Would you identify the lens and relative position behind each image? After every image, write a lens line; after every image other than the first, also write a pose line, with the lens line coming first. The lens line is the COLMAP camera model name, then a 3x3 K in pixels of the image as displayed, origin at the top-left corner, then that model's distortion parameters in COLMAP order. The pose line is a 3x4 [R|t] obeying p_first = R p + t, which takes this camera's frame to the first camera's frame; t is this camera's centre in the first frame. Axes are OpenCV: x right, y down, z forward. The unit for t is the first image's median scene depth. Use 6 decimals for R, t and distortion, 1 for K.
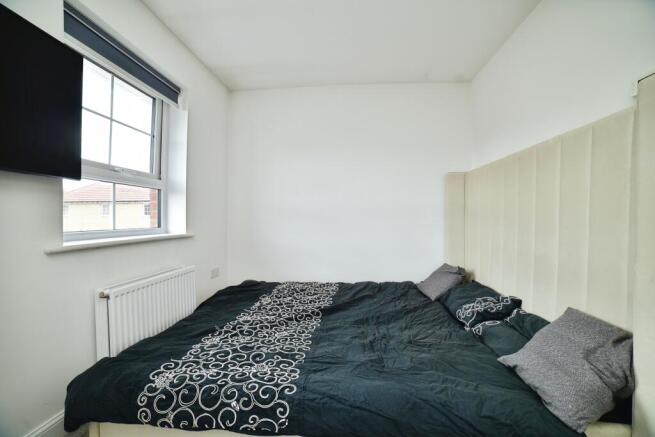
lens RADIAL K [[271.1, 0, 327.5], [0, 271.1, 218.5], [0, 0, 1]] dist [-0.088807, 0.038940]
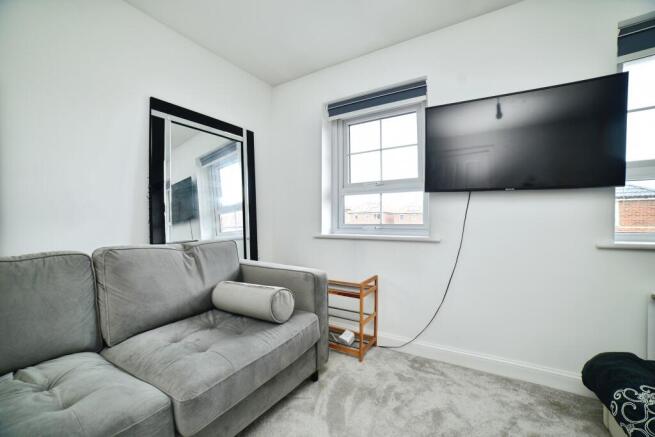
lens RADIAL K [[274.9, 0, 338.0], [0, 274.9, 224.1], [0, 0, 1]] dist [-0.082213, 0.041304]
pose [[-0.412325, 0.013961, -0.910930, 0.469679], [0.002596, 0.999897, 0.014150, -0.002732], [0.911033, 0.003470, -0.412318, 0.269066]]
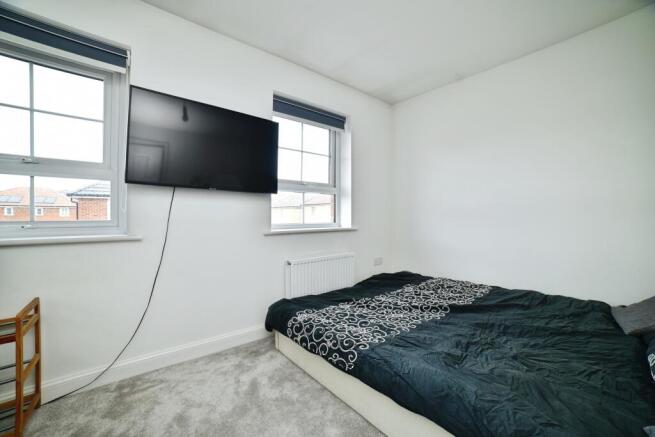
lens RADIAL K [[271.1, 0, 327.5], [0, 271.1, 218.5], [0, 0, 1]] dist [-0.088807, 0.038940]
pose [[0.713289, 0.005320, -0.700850, 0.441617], [0.000408, 0.999968, 0.008006, 0.001798], [0.700870, -0.005996, 0.713264, -0.044765]]
